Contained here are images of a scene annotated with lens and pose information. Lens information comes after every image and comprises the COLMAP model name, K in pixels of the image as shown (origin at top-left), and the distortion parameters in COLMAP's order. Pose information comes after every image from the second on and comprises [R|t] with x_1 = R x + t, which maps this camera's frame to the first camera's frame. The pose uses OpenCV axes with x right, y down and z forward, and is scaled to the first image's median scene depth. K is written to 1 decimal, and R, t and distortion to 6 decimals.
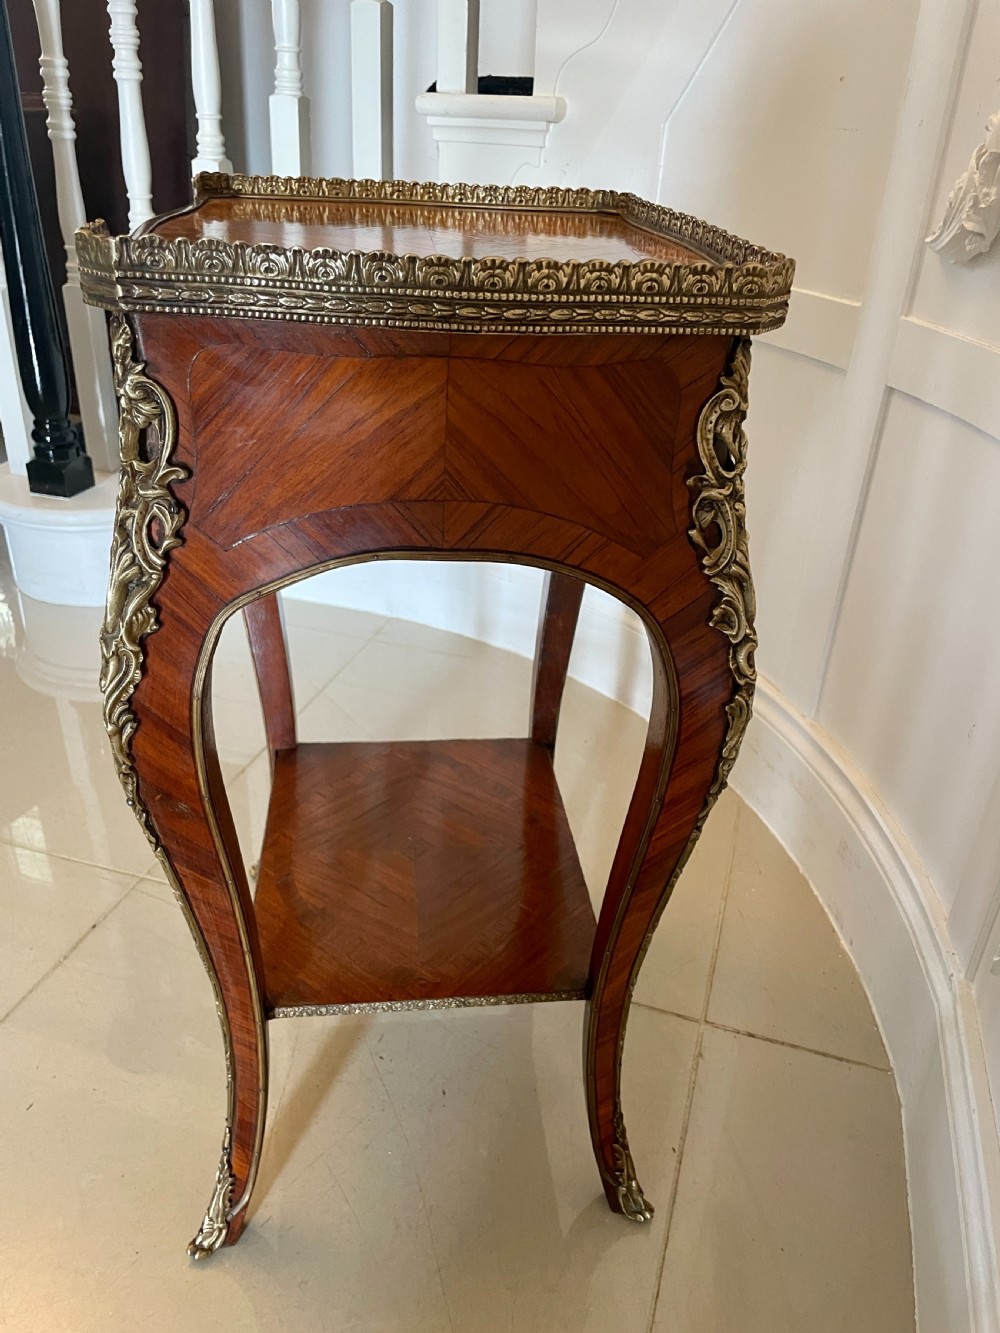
lens RADIAL K [[1029.8, 0, 497.3], [0, 1029.8, 658.7], [0, 0, 1]] dist [0.098234, -0.140065]
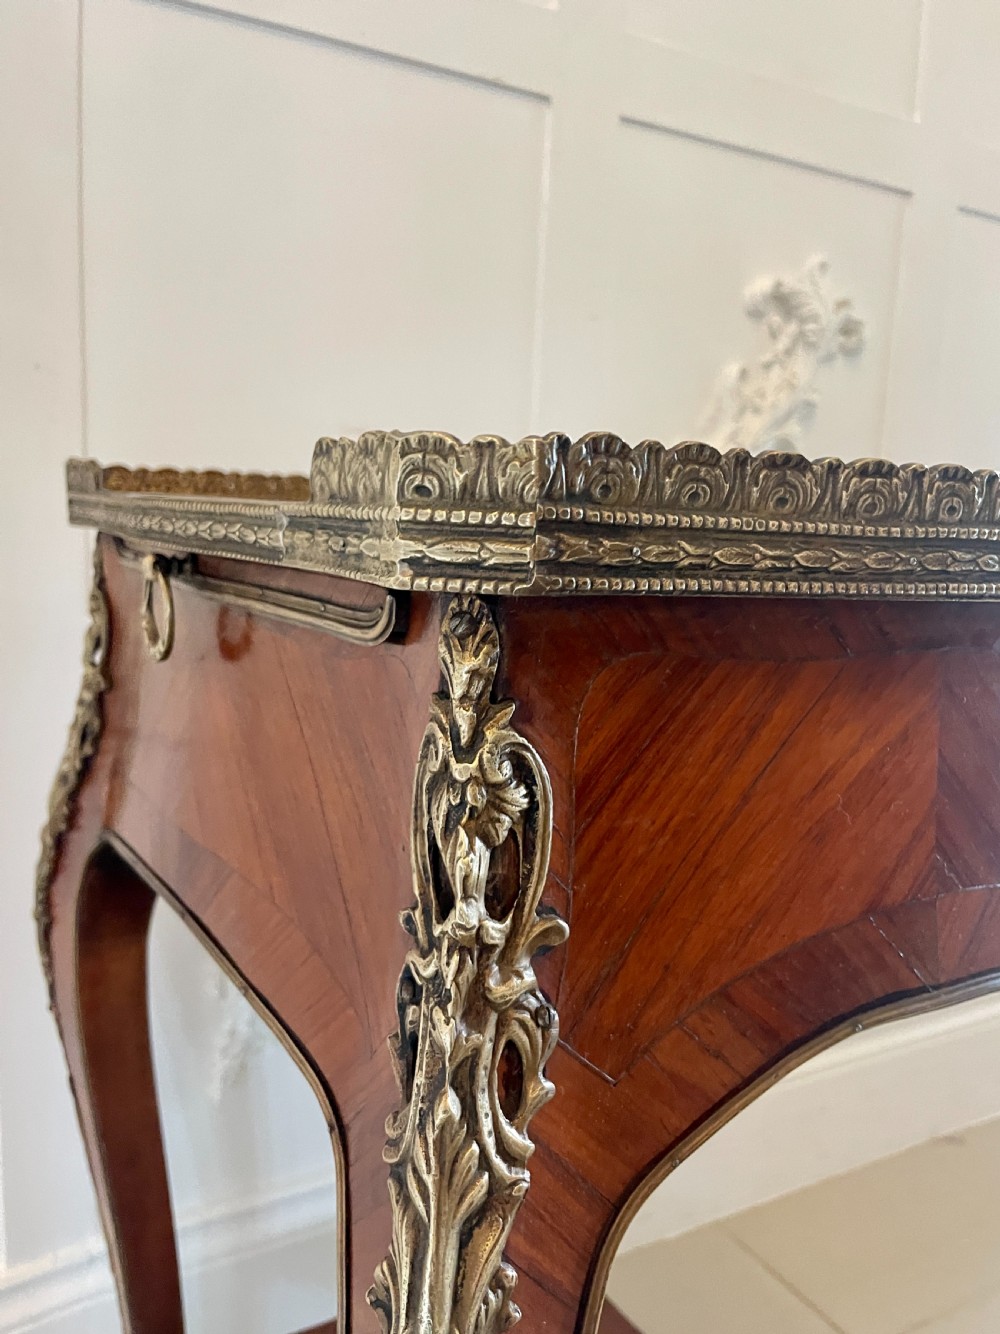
lens RADIAL K [[1109.1, 0, 508.0], [0, 1109.1, 666.5], [0, 0, 1]] dist [0.034733, 0.005160]
pose [[0.905476, -0.076395, 0.417466, -0.496186], [0.207608, 0.937667, -0.278710, -0.148597], [-0.370152, 0.339034, 0.864895, 0.521970]]
